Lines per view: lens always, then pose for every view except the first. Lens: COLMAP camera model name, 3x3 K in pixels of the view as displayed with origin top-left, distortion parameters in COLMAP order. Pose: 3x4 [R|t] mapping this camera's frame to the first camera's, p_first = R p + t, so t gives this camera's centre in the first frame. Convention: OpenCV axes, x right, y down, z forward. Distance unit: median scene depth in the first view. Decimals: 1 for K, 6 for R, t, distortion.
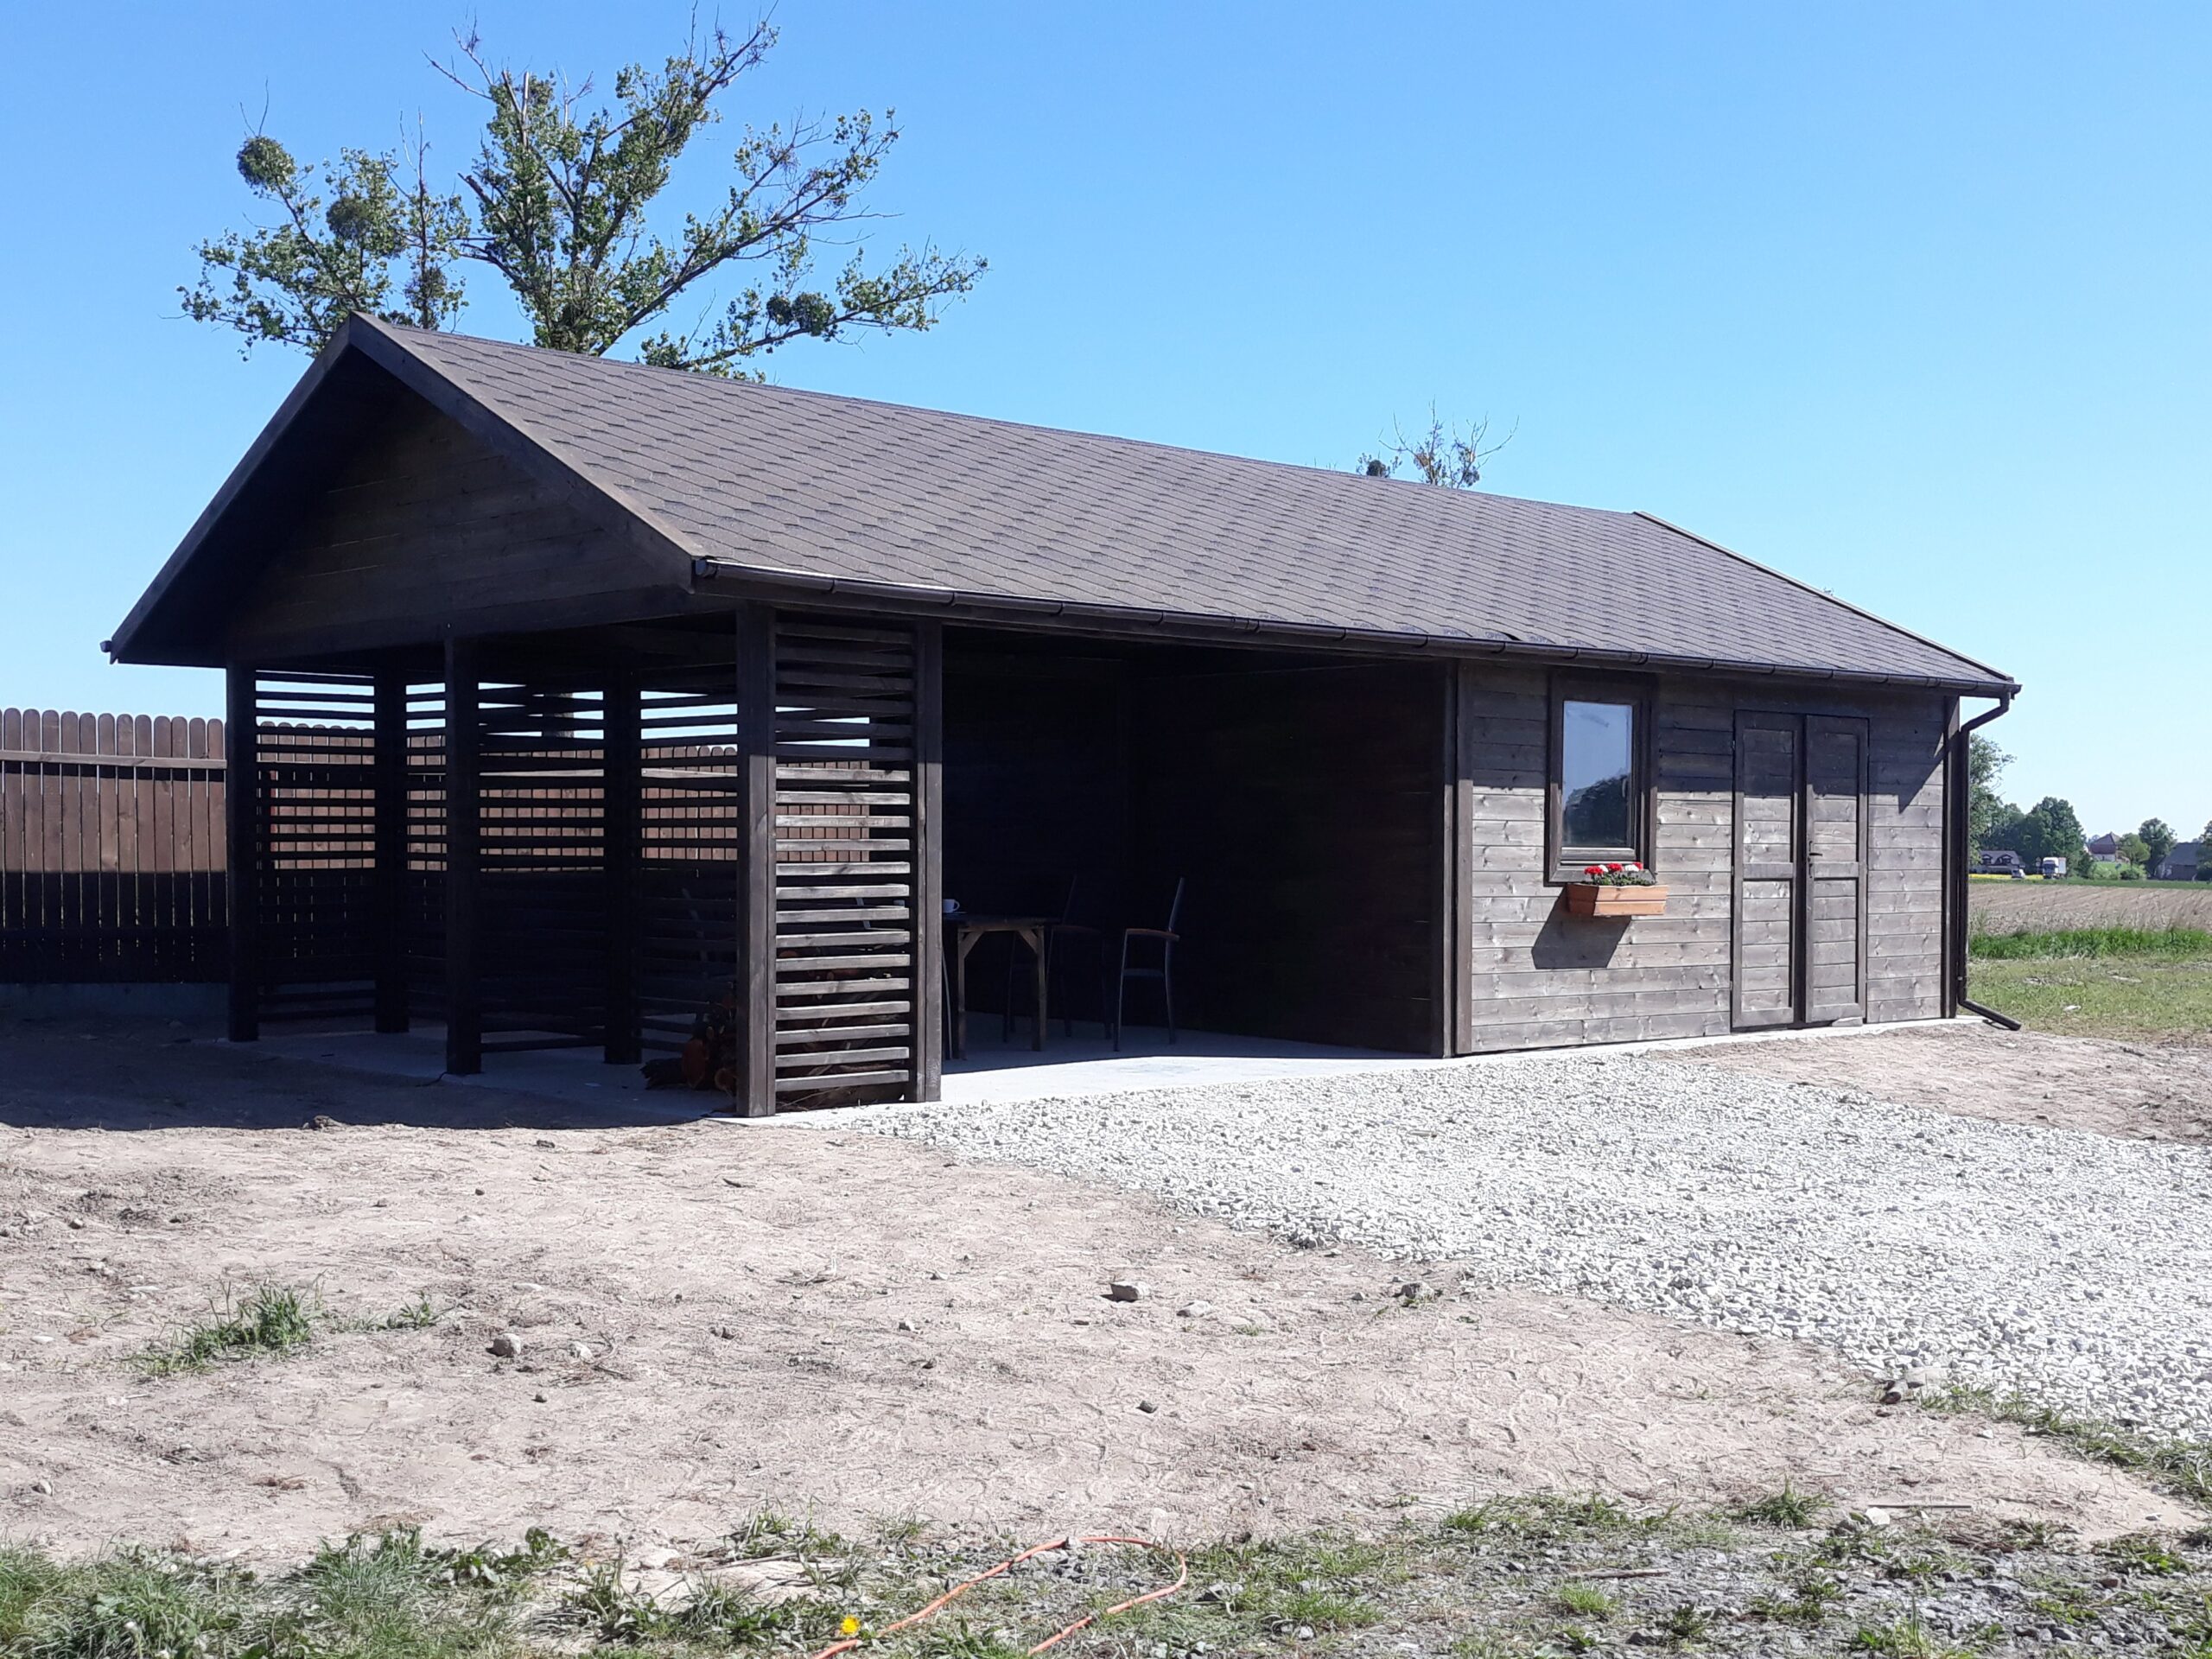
lens RADIAL K [[2551.2, 0, 1107.1], [0, 2551.2, 846.0], [0, 0, 1]] dist [0.040356, 0.000000]
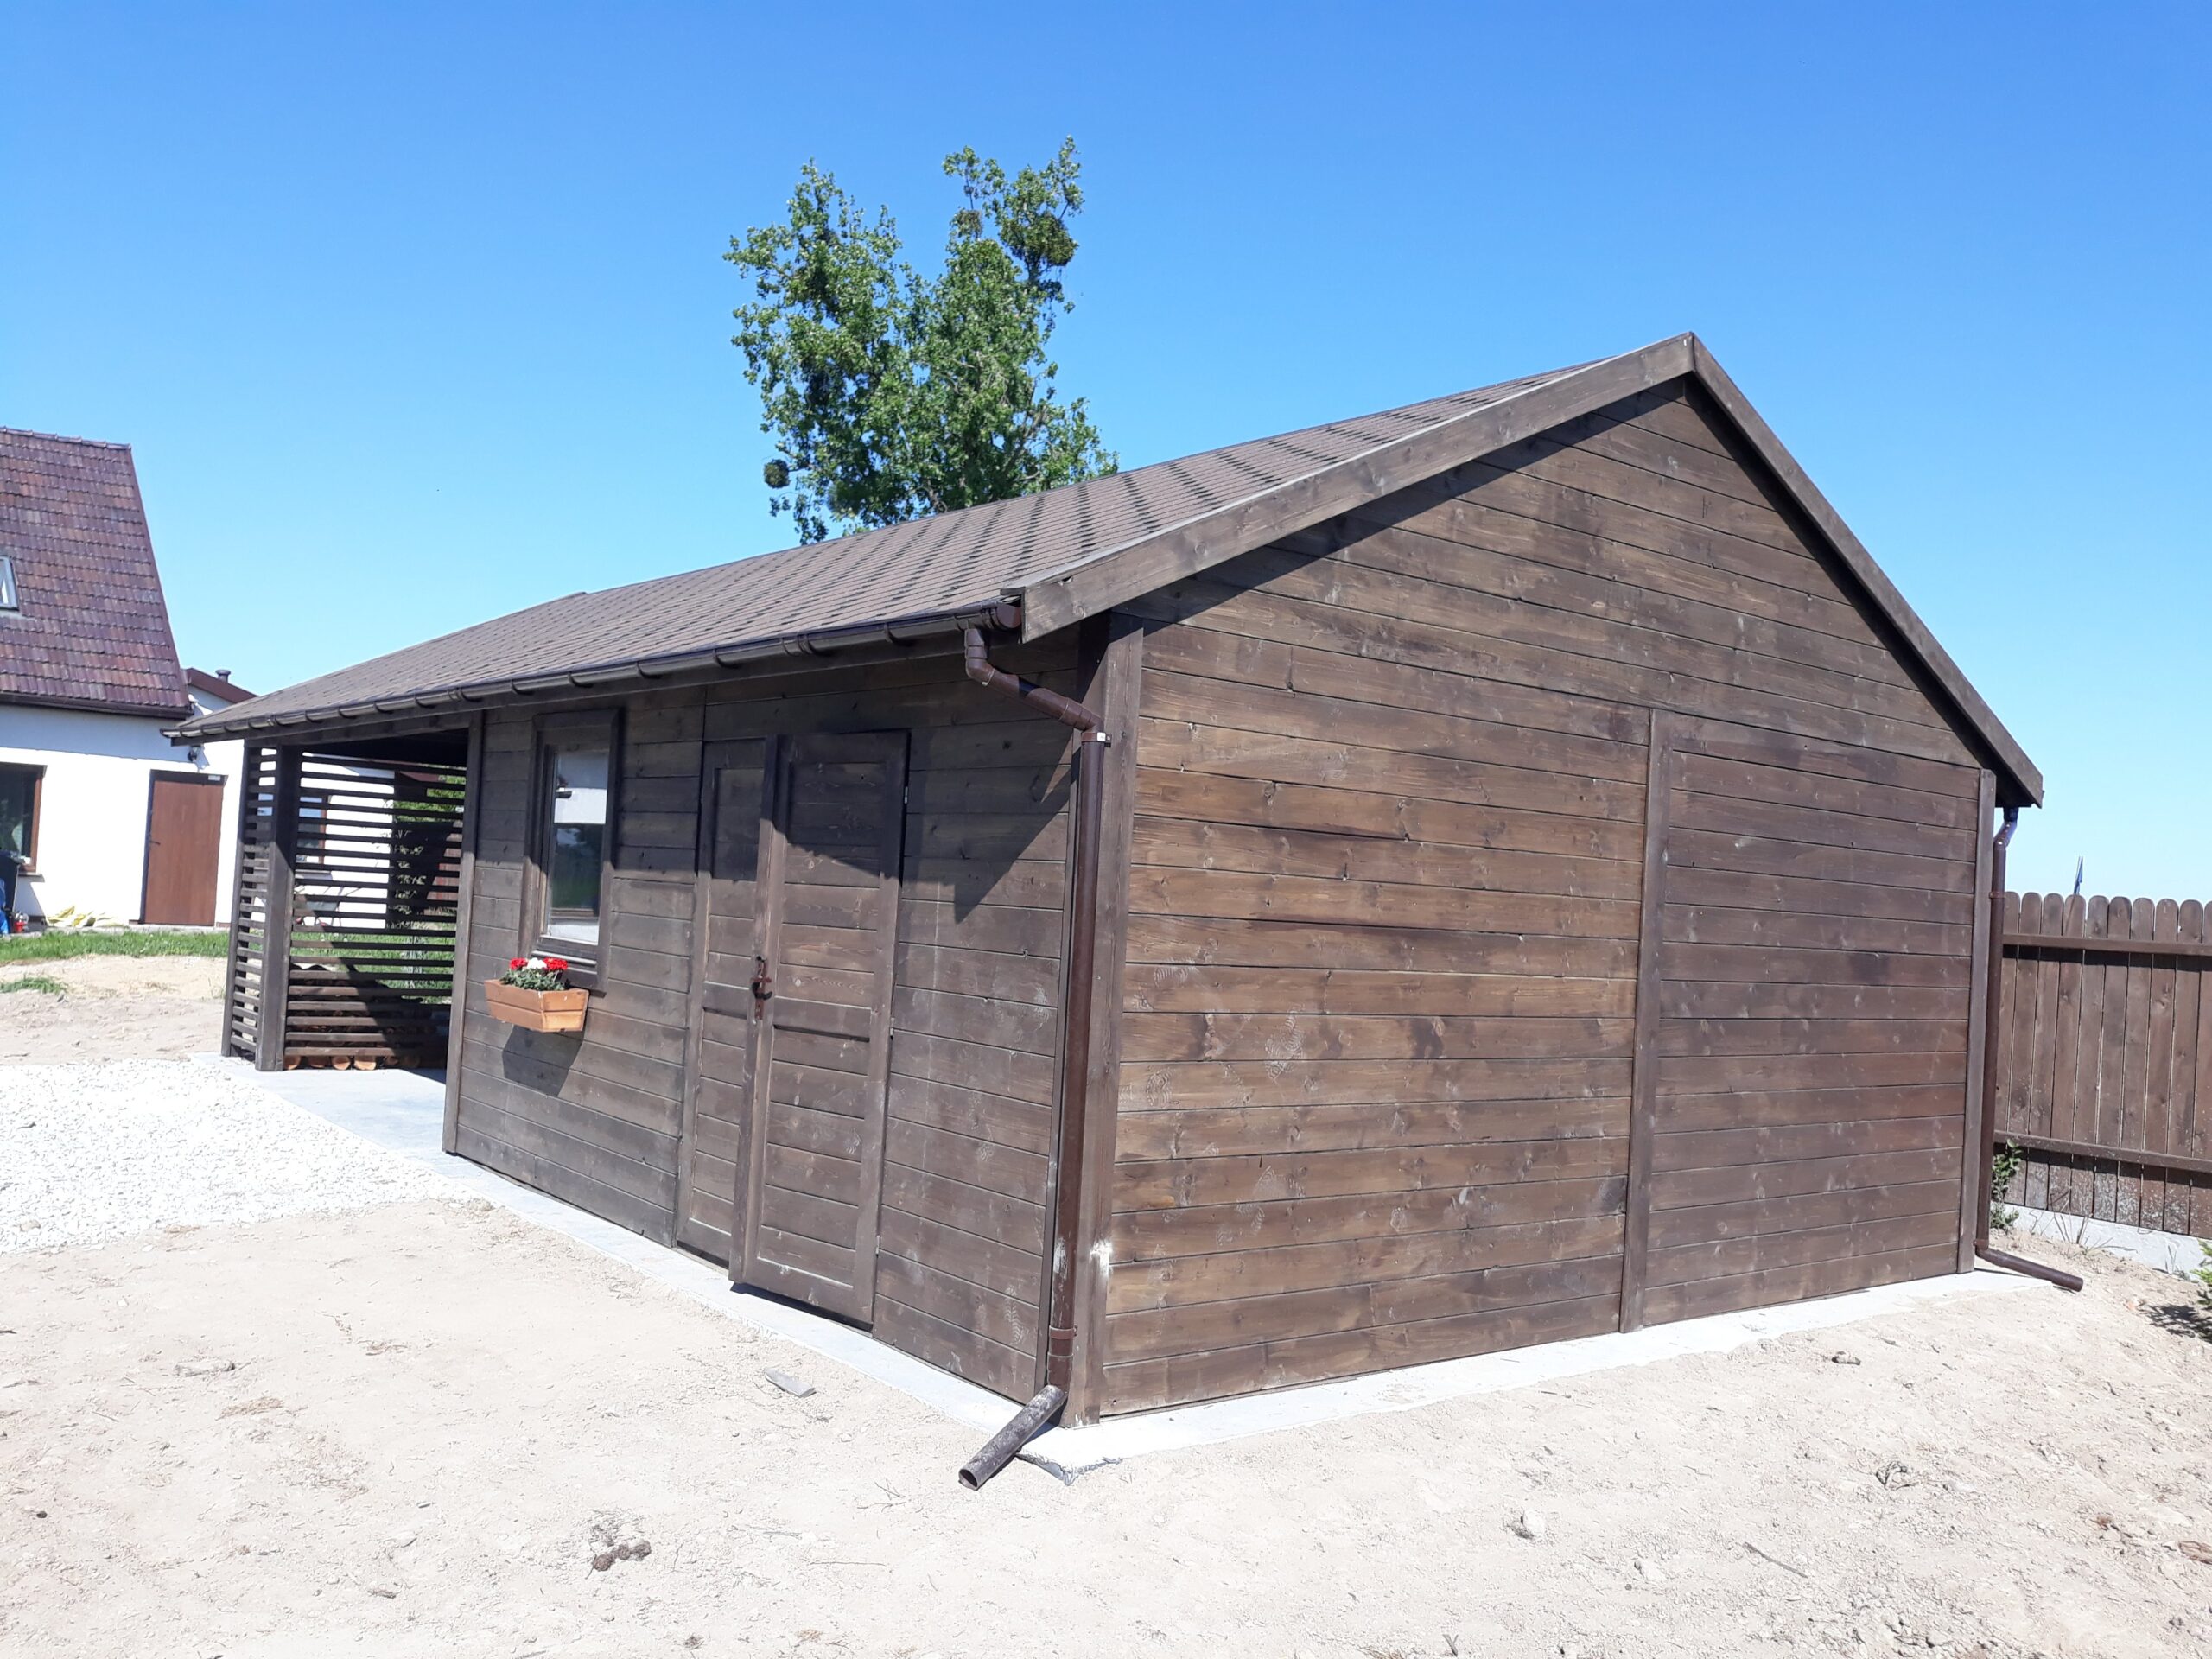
lens RADIAL K [[1844.8, 0, 1084.1], [0, 1844.8, 839.3], [0, 0, 1]] dist [0.001674, -0.016796]
pose [[-0.083683, -0.037596, -0.995783, 0.749145], [-0.059729, 0.997681, -0.032648, -0.020629], [0.994701, 0.056745, -0.085734, 1.222603]]
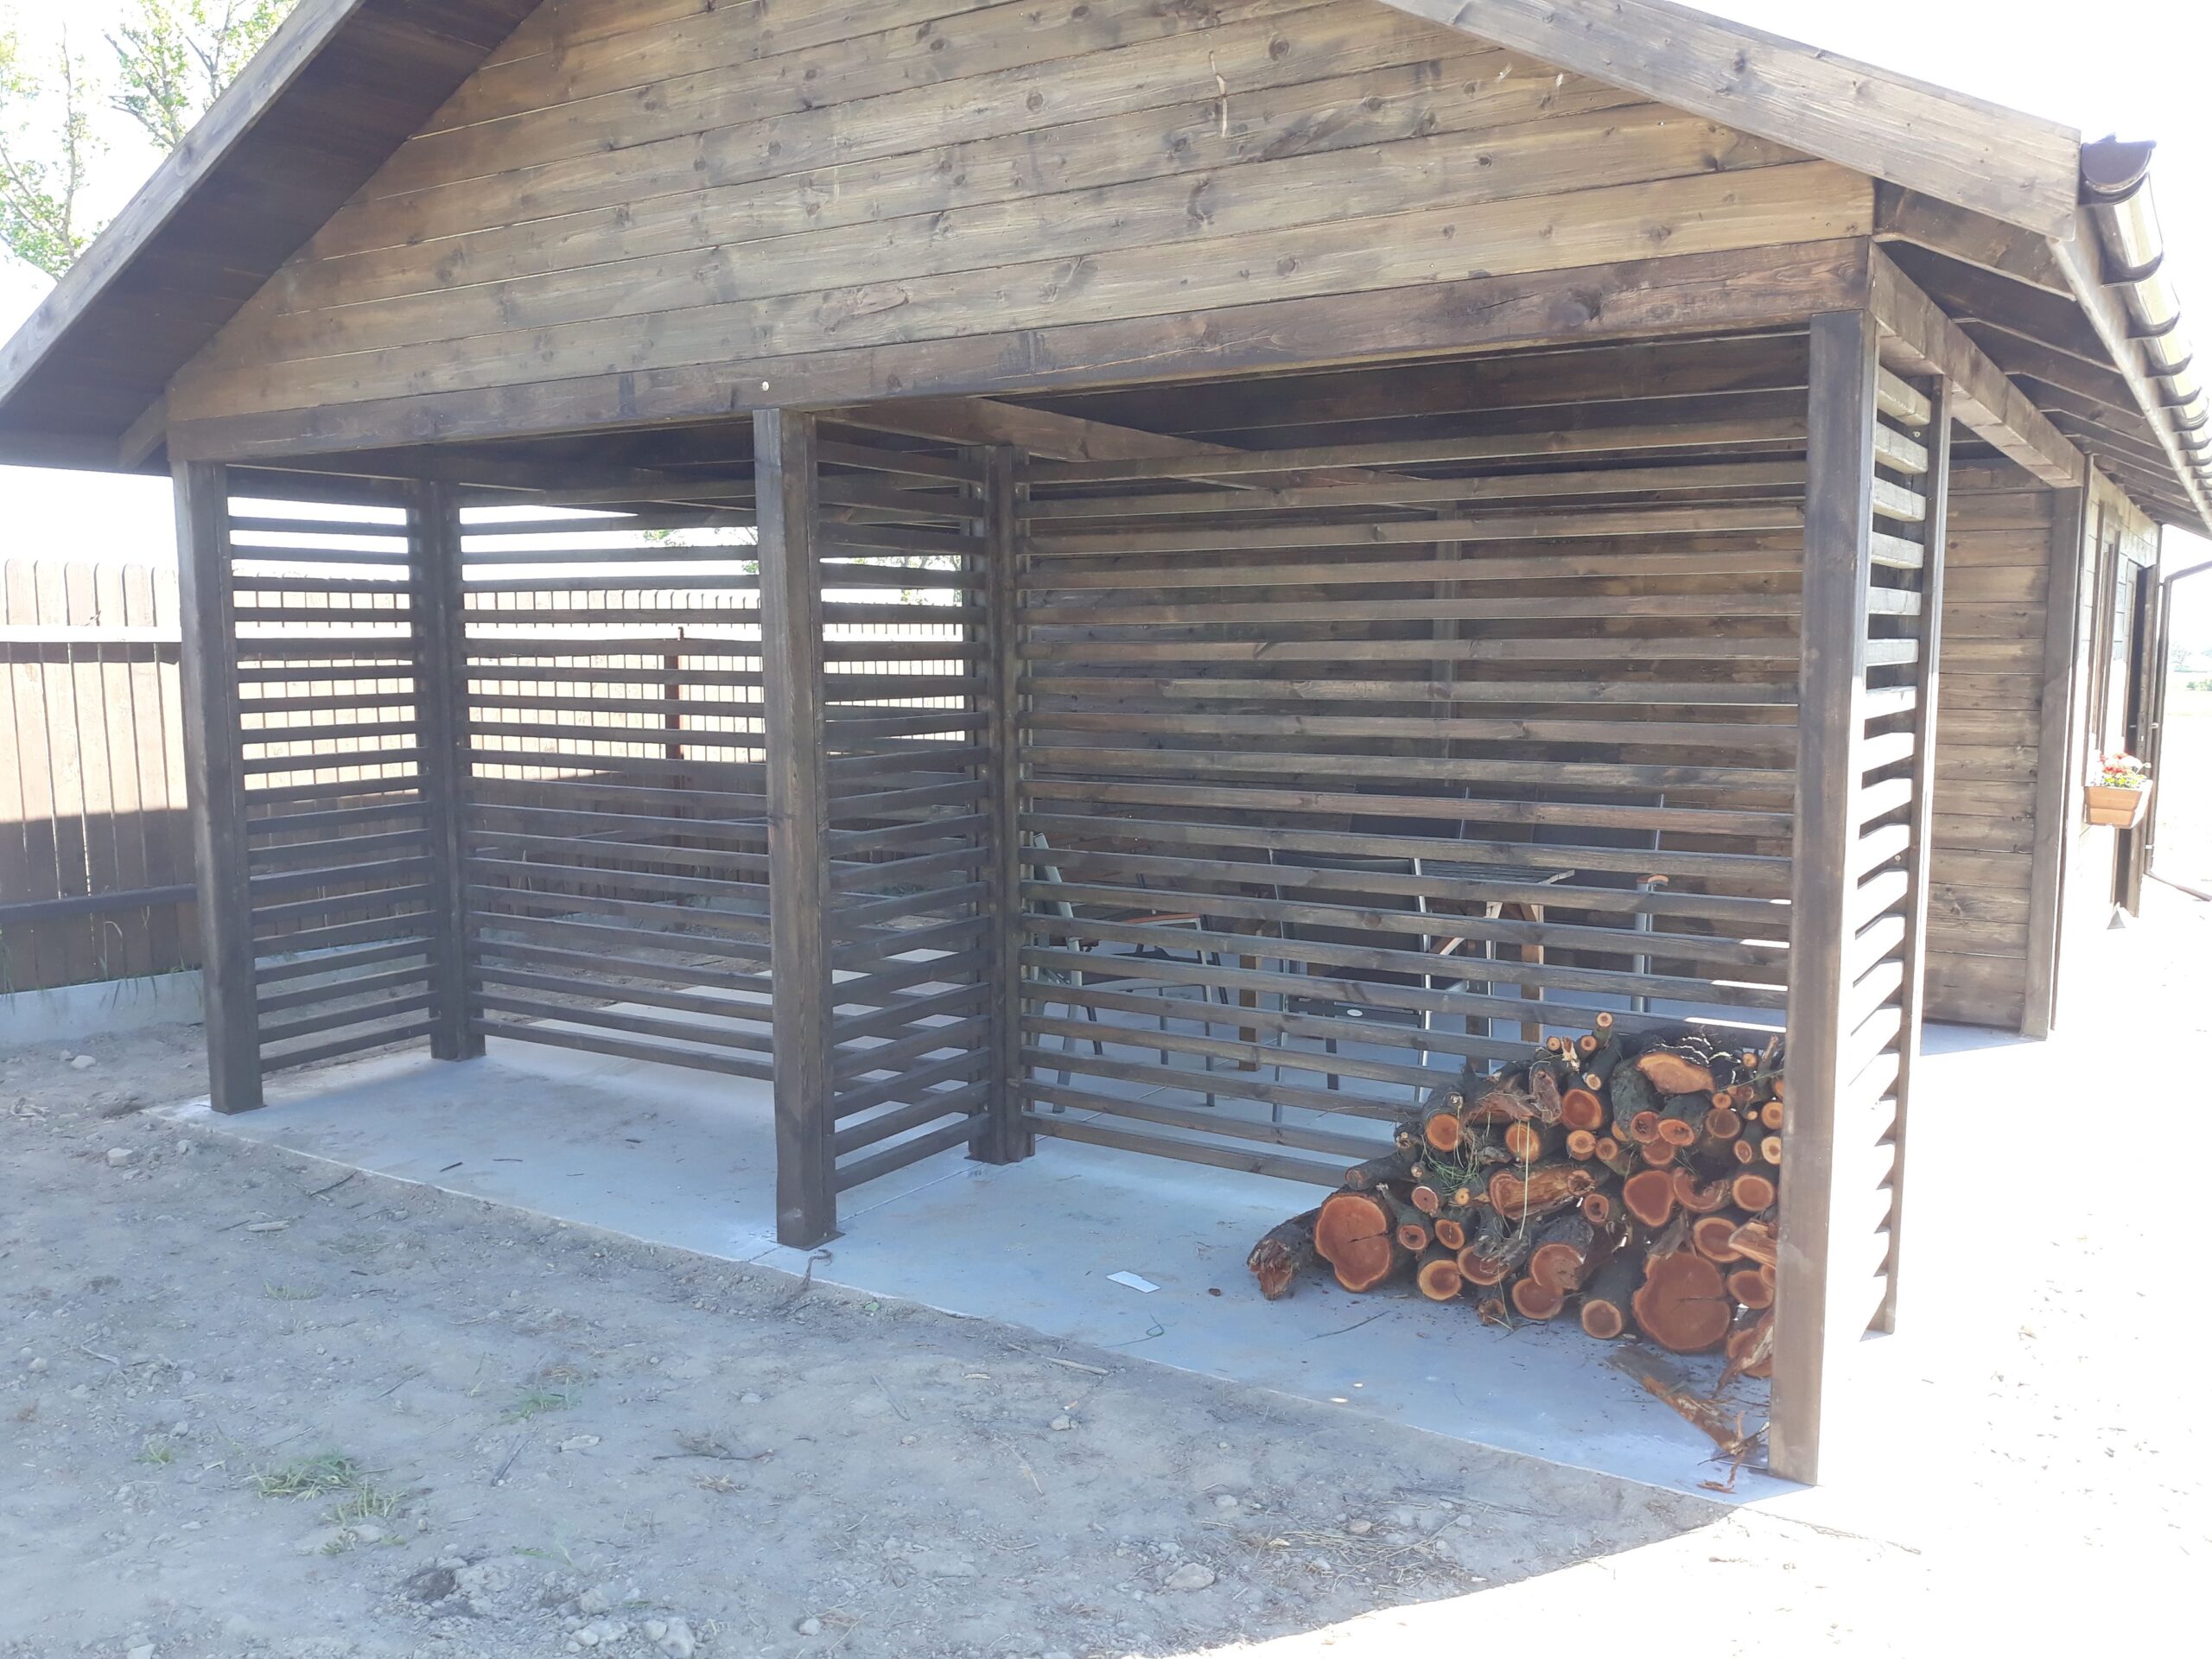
lens RADIAL K [[1844.8, 0, 1093.2], [0, 1844.8, 846.5], [0, 0, 1]] dist [0.001674, -0.016796]
pose [[0.965921, -0.035979, 0.256324, -0.253536], [0.007719, 0.993856, 0.110412, -0.030719], [-0.258722, -0.104671, 0.960264, 0.545137]]
